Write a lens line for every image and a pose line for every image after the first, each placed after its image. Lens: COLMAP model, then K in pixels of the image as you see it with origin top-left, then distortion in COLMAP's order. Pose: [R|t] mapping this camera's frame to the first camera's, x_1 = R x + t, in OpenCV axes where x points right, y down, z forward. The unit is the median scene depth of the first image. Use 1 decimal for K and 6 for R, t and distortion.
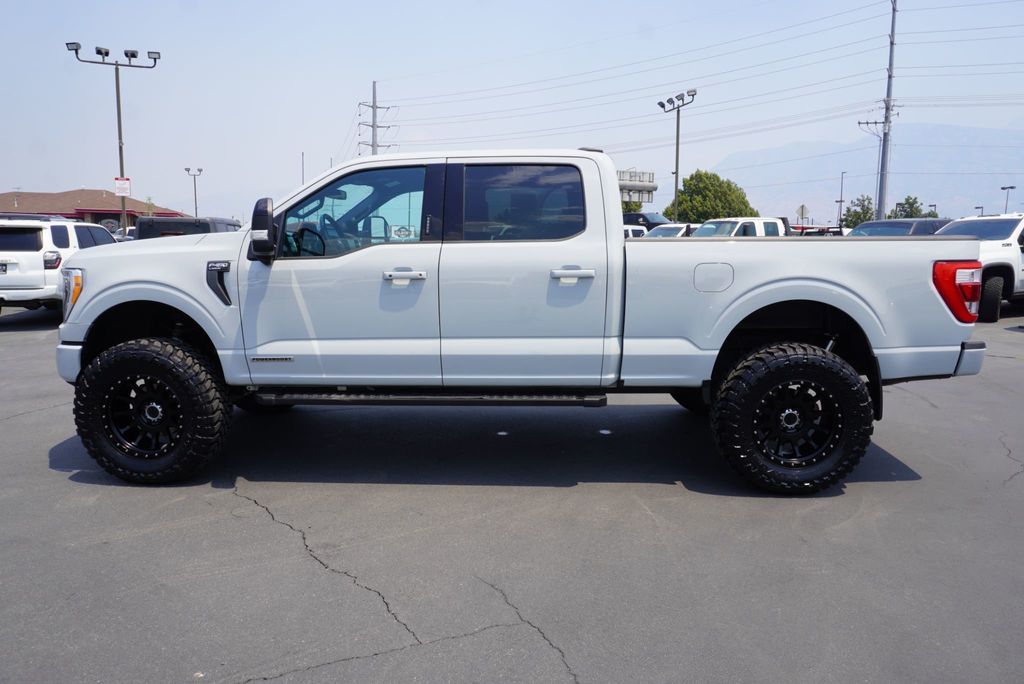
lens RADIAL K [[684.9, 0, 512.0], [0, 684.9, 342.0], [0, 0, 1]] dist [-0.033014, 0.032041]
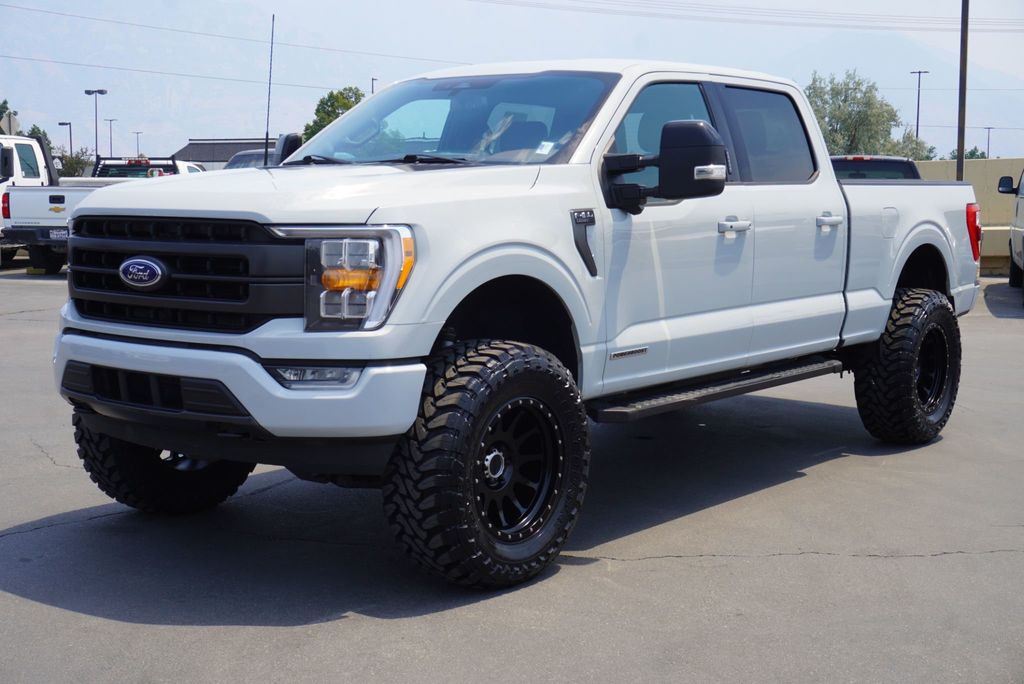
lens RADIAL K [[1392.7, 0, 512.0], [0, 1392.7, 342.0], [0, 0, 1]] dist [0.012318, 0.006145]
pose [[0.590371, -0.083576, 0.802793, -1.487140], [0.109433, 0.993729, 0.022977, -0.029347], [-0.799679, 0.074287, 0.595815, 0.260098]]
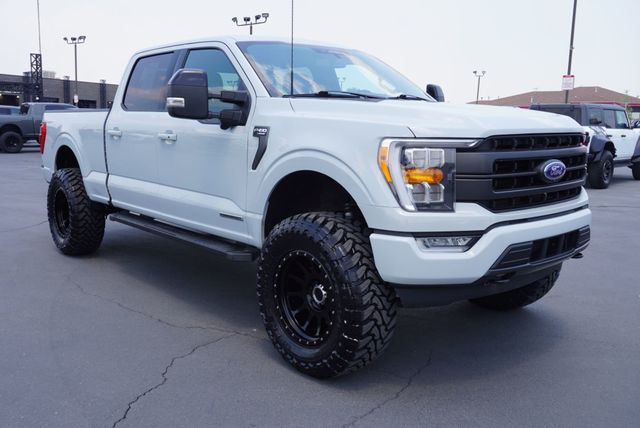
lens RADIAL K [[598.4, 0, 320.0], [0, 598.4, 214.0], [0, 0, 1]] dist [0.008262, -0.001621]
pose [[-0.692676, -0.111470, 0.712583, -1.067670], [0.102501, 0.962743, 0.250240, -0.261880], [-0.713928, 0.246376, -0.655443, 1.926466]]
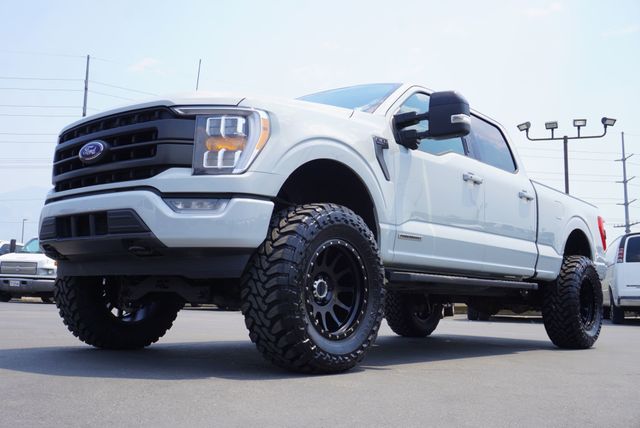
lens RADIAL K [[662.4, 0, 320.0], [0, 662.4, 214.0], [0, 0, 1]] dist [-0.000261, 0.002229]
pose [[0.615255, 0.118796, 0.779326, -1.199156], [0.087085, 0.972288, -0.216961, 0.193598], [-0.783503, 0.201354, 0.587860, 0.489425]]
